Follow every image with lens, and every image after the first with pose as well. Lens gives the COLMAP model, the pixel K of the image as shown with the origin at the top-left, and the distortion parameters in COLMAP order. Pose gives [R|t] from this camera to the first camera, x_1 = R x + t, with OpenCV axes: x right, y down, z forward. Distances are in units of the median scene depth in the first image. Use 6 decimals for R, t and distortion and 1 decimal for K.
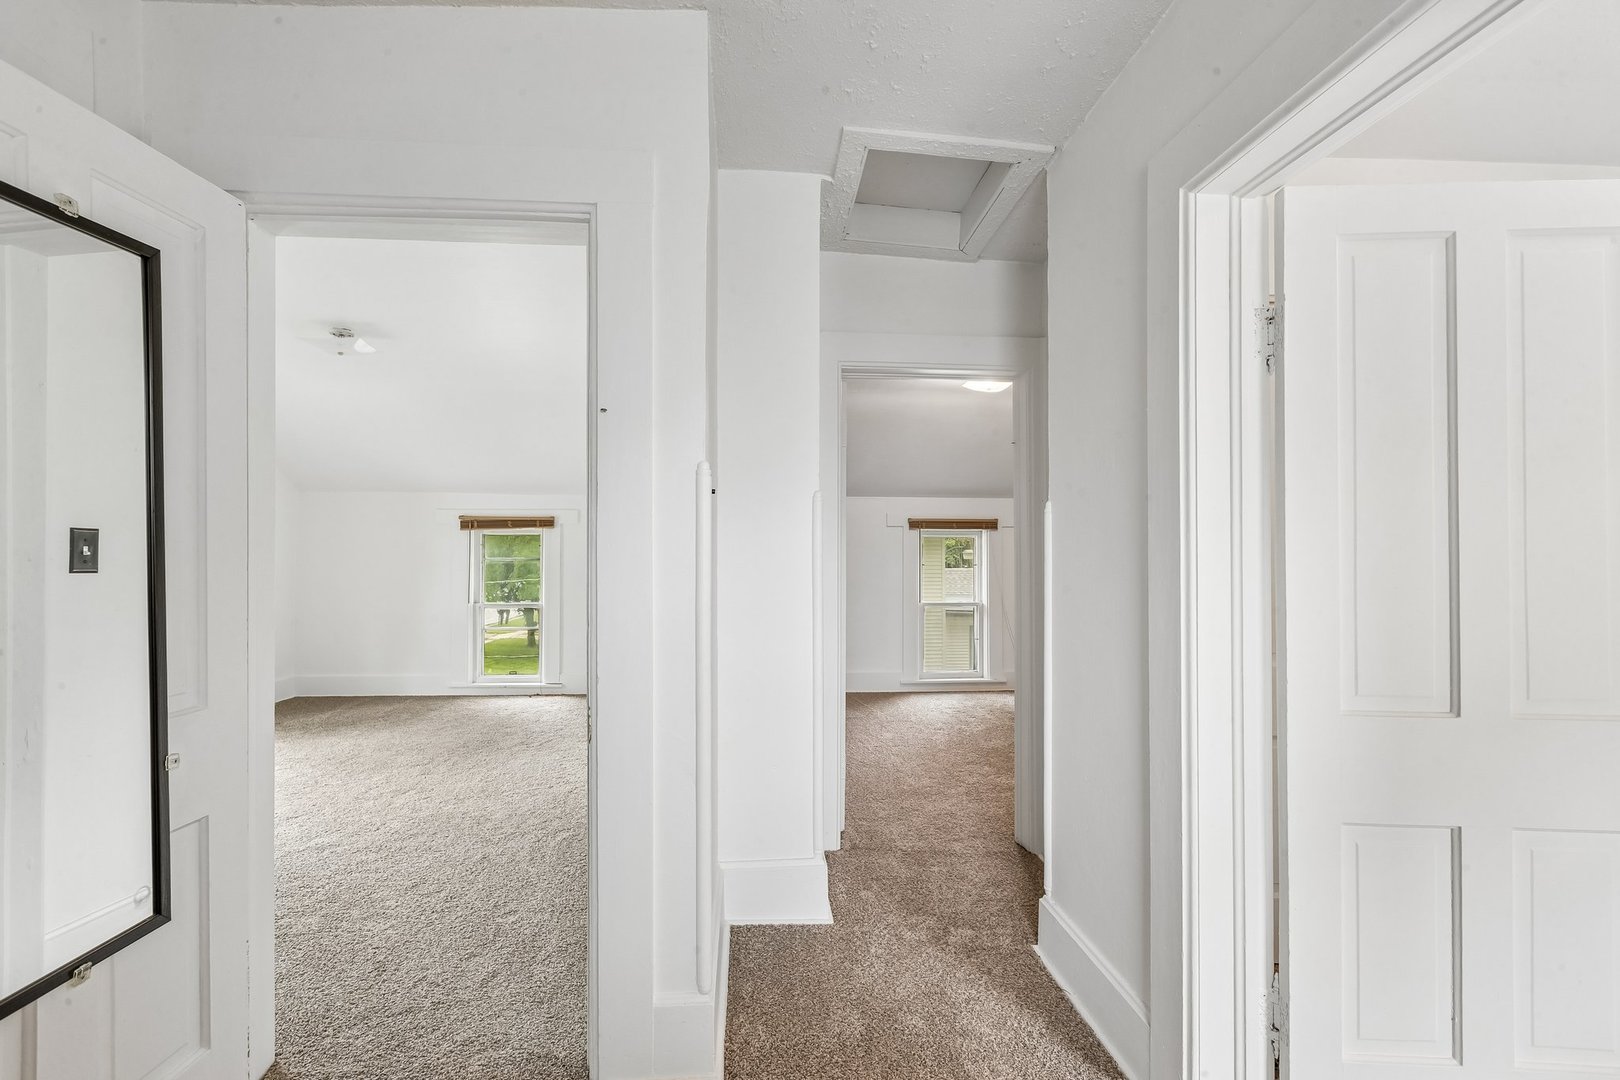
lens RADIAL K [[739.4, 0, 807.2], [0, 739.4, 548.2], [0, 0, 1]] dist [0.004676, 0.000190]
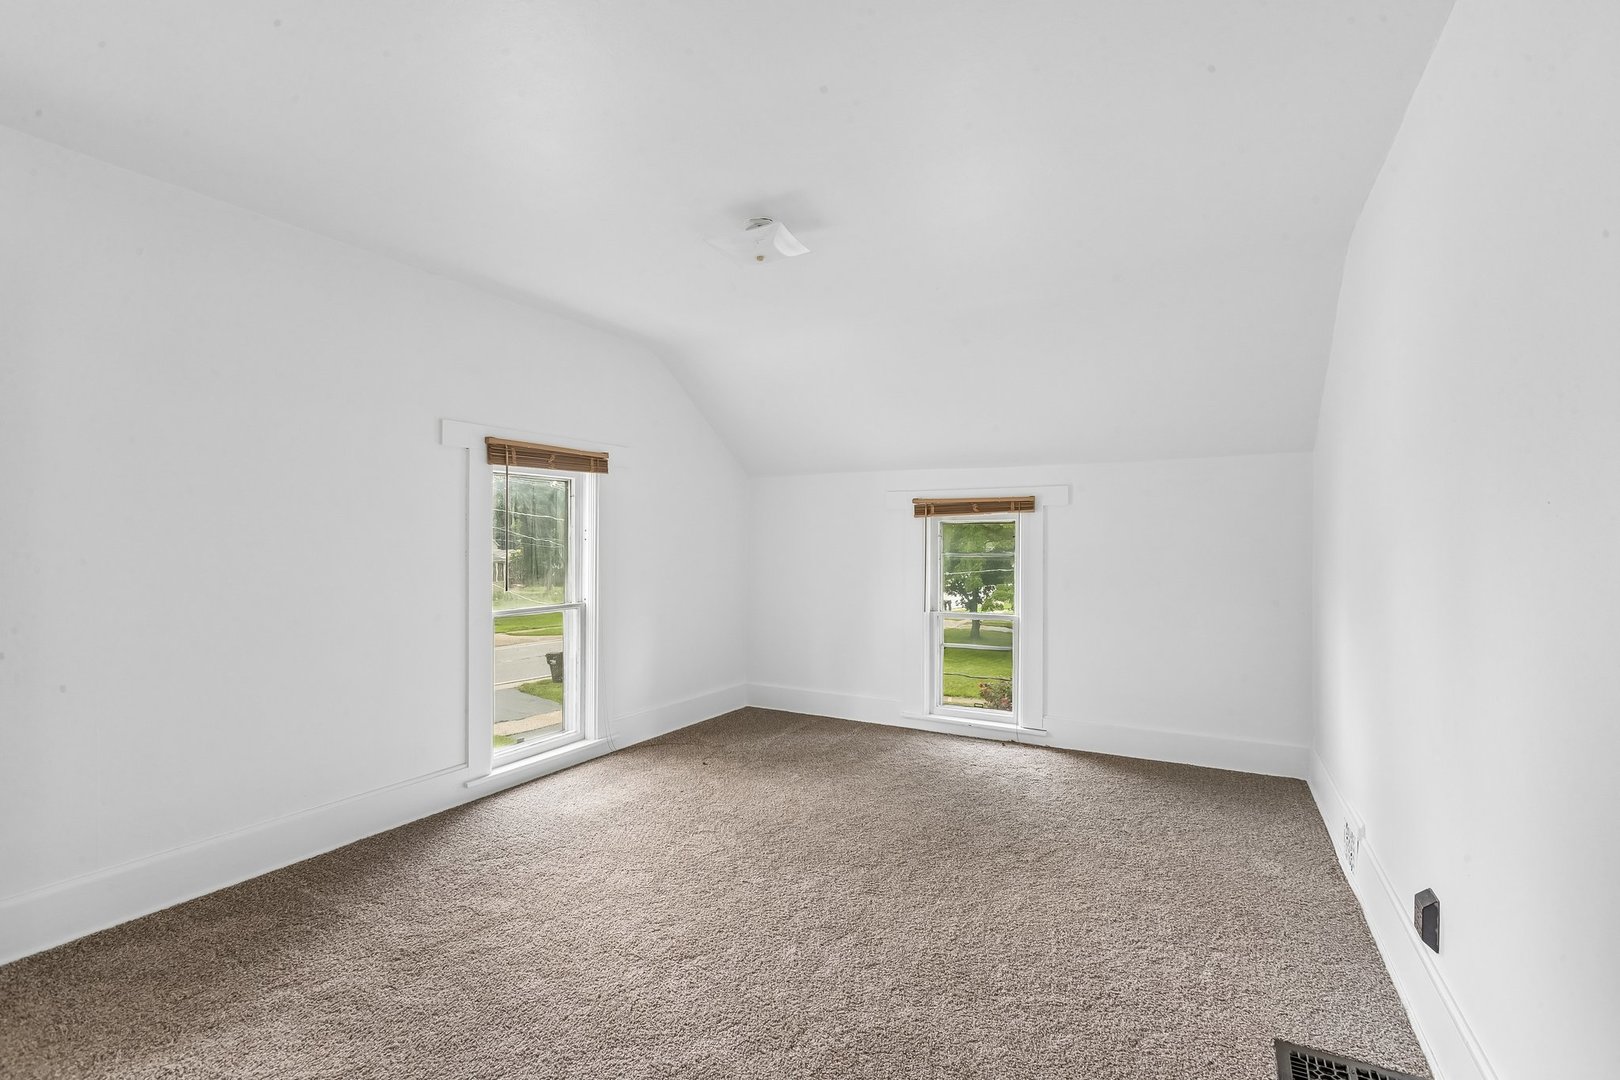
lens RADIAL K [[739.4, 0, 809.0], [0, 739.4, 542.5], [0, 0, 1]] dist [0.004676, 0.000190]
pose [[0.840705, -0.000177, -0.541494, -0.153199], [0.002564, 0.999990, 0.003654, -0.000828], [0.541488, -0.004460, 0.840697, 0.310460]]
